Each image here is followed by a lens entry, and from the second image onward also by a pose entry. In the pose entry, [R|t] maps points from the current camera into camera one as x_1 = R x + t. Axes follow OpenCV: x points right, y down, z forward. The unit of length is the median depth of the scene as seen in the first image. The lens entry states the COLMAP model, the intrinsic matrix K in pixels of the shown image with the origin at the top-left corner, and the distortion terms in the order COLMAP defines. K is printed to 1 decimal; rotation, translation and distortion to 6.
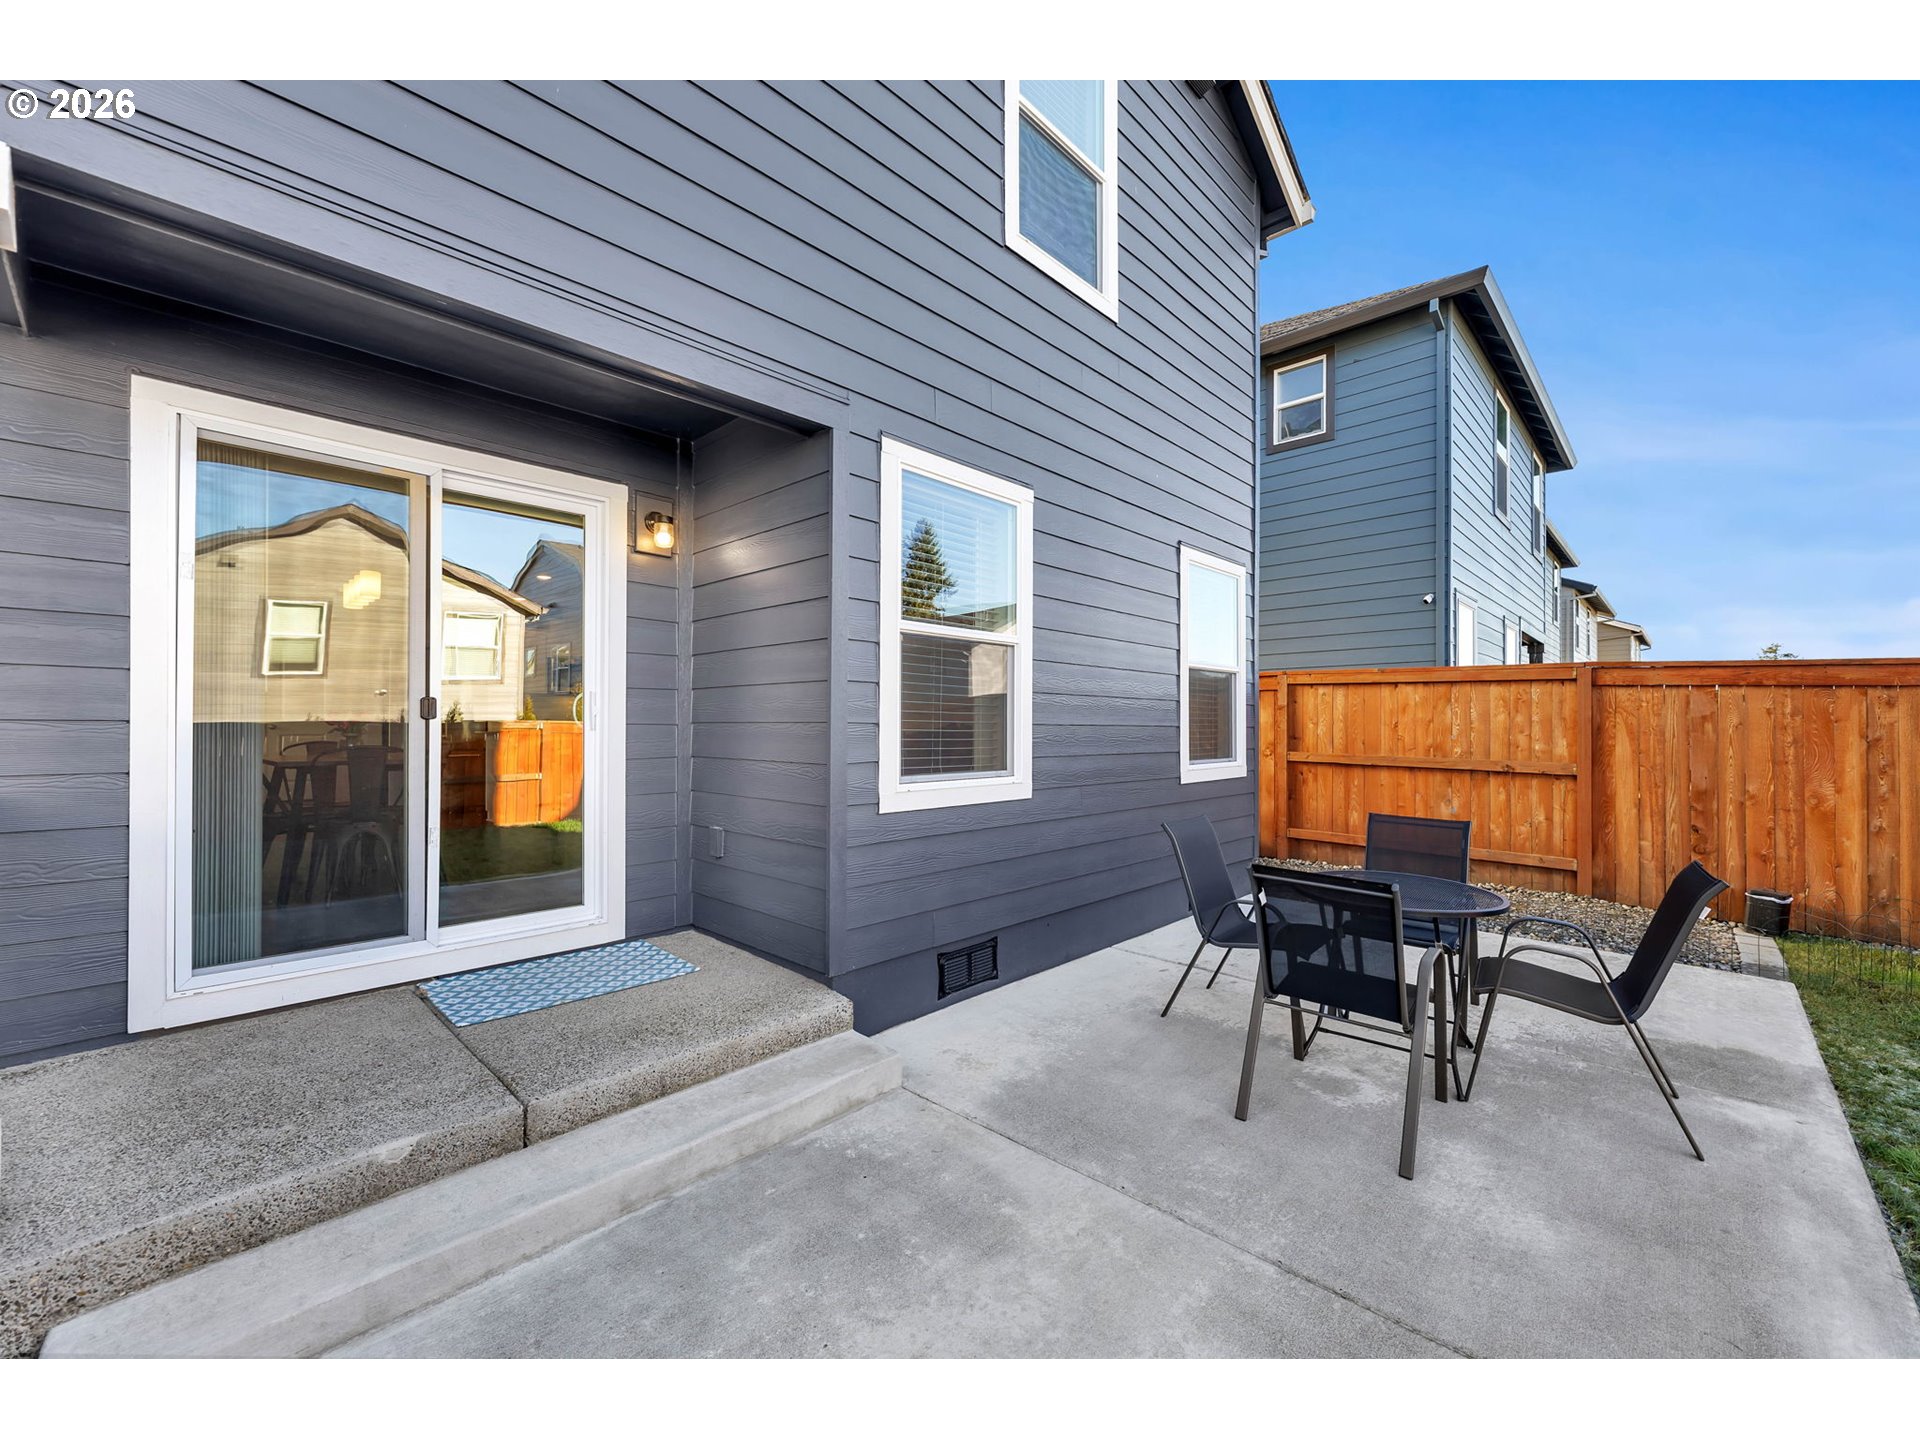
lens RADIAL K [[787.3, 0, 960.0], [0, 787.3, 720.0], [0, 0, 1]] dist [-0.000676, -0.000269]
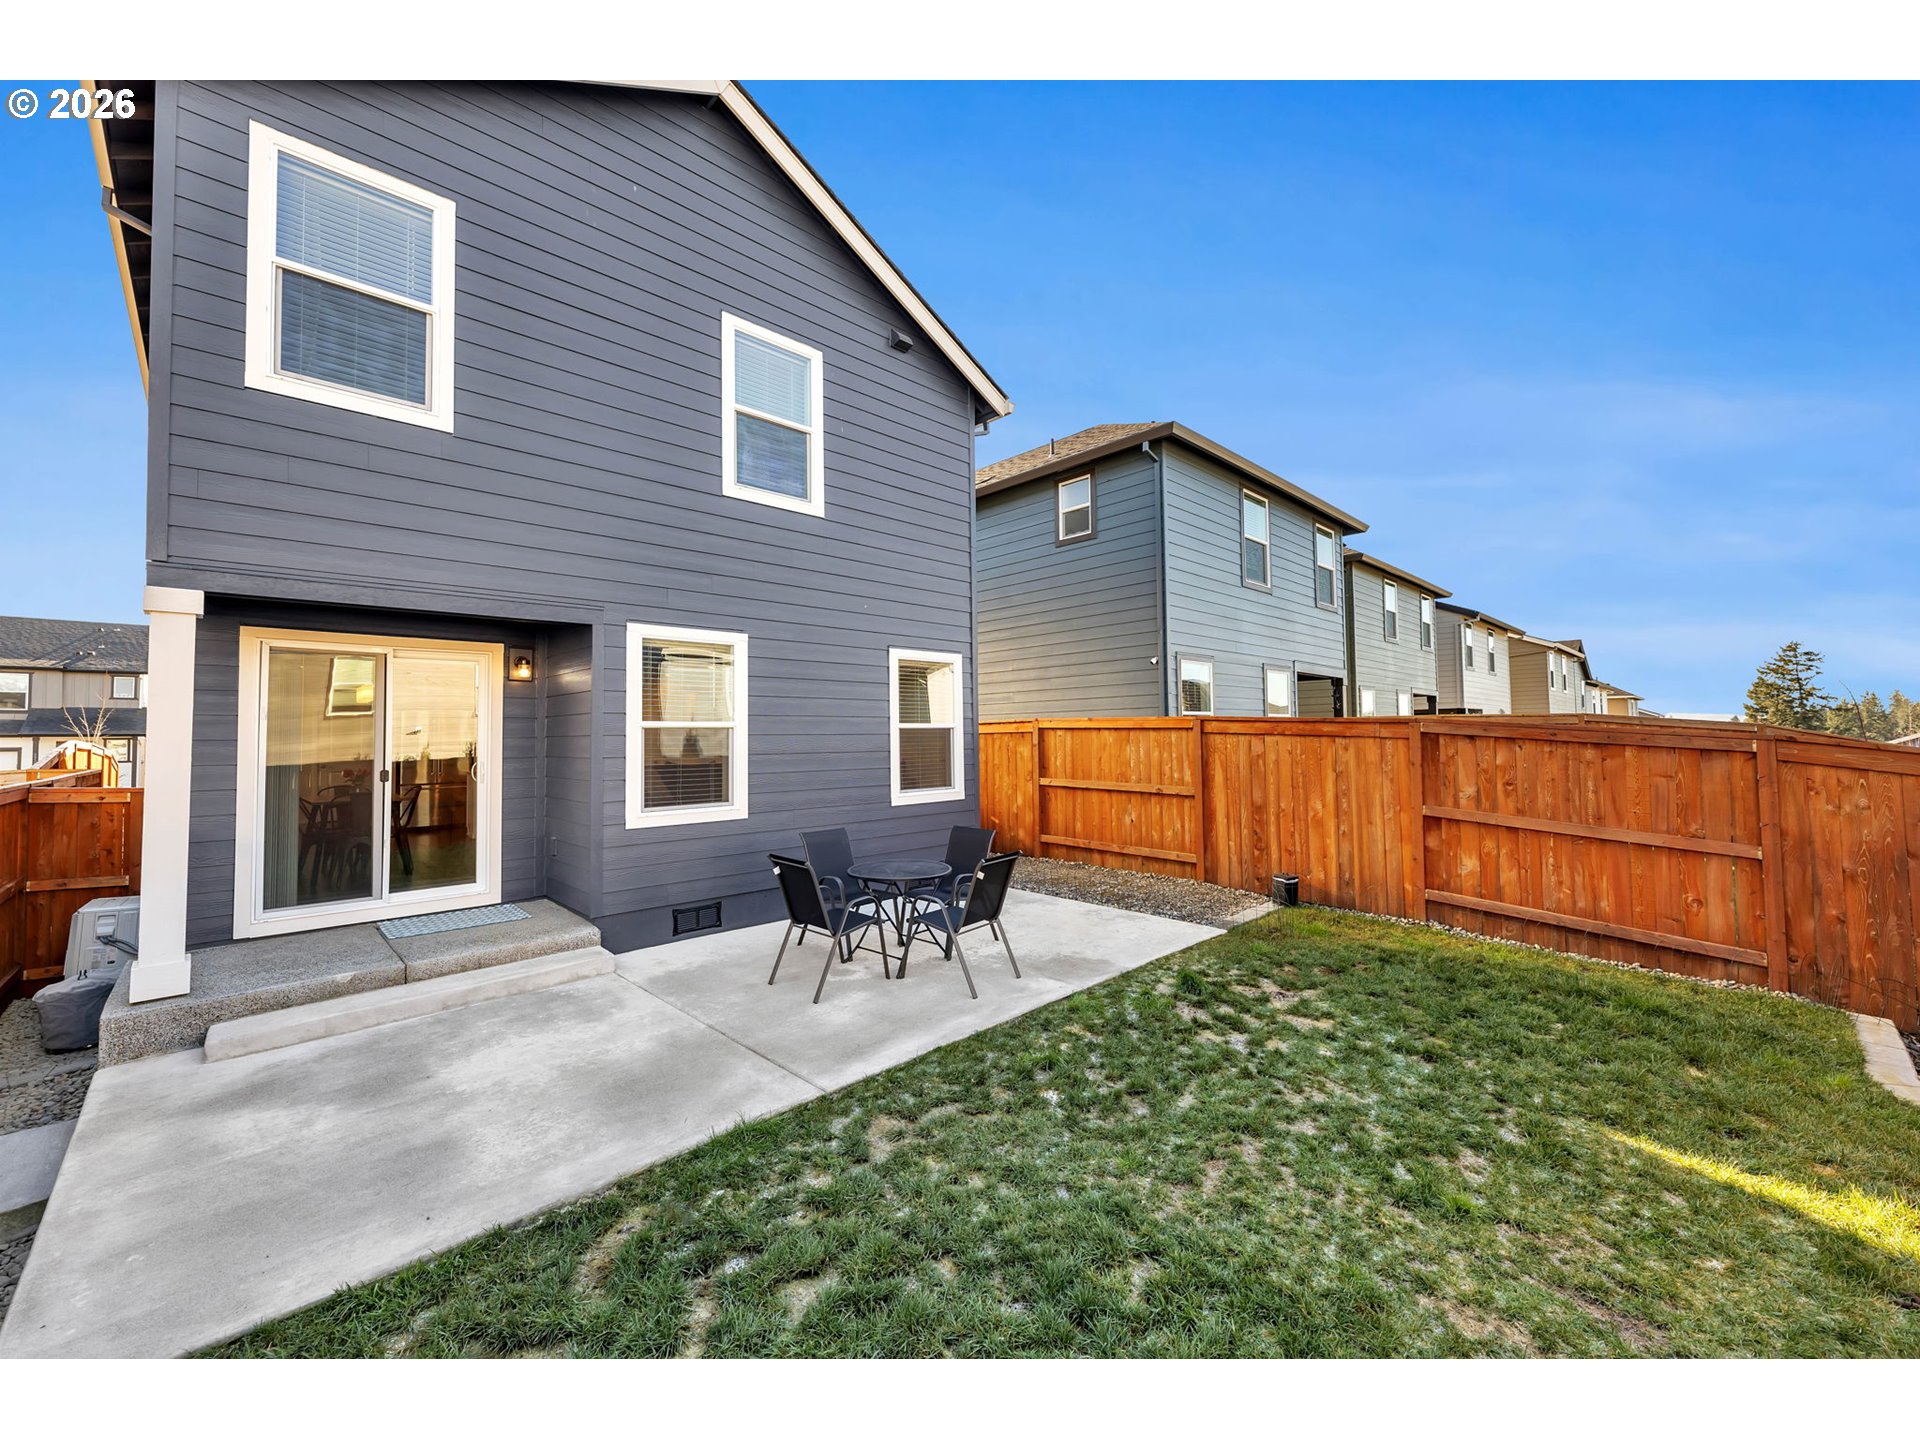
lens RADIAL K [[775.8, 0, 952.9], [0, 775.8, 703.2], [0, 0, 1]] dist [0.001094, 0.000171]
pose [[0.998577, -0.017767, -0.050282, 0.485443], [0.016044, 0.999277, -0.034463, -0.063929], [0.050858, 0.033607, 0.998140, -0.494121]]
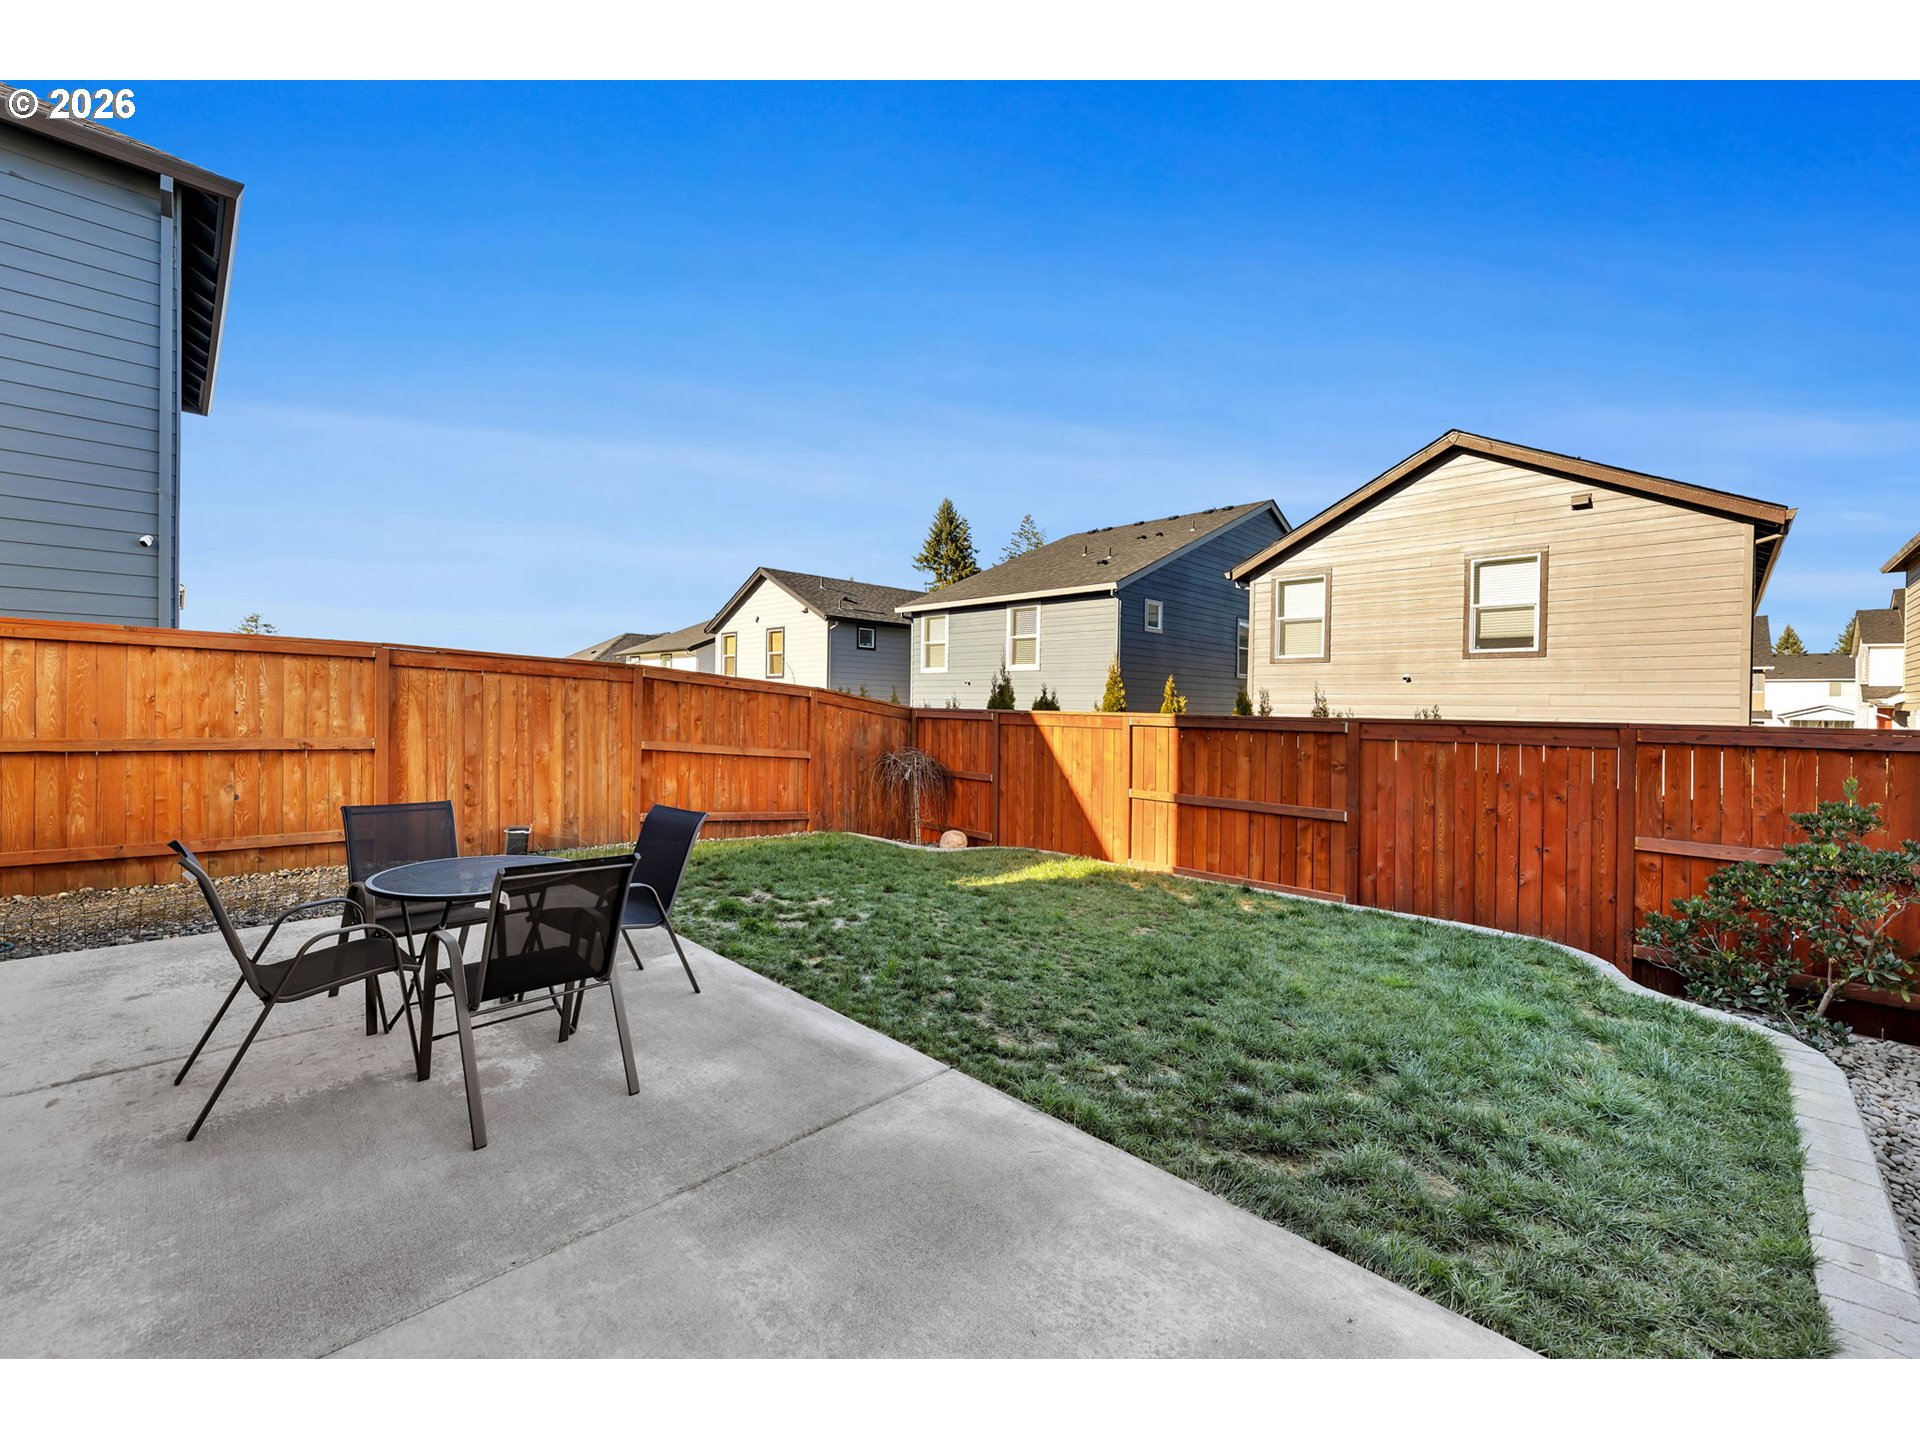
lens RADIAL K [[775.8, 0, 952.9], [0, 775.8, 703.2], [0, 0, 1]] dist [0.001094, 0.000171]
pose [[0.020671, -0.002389, 0.999783, -0.284795], [-0.024715, 0.999690, 0.002899, -0.015899], [-0.999481, -0.024770, 0.020605, 0.231258]]
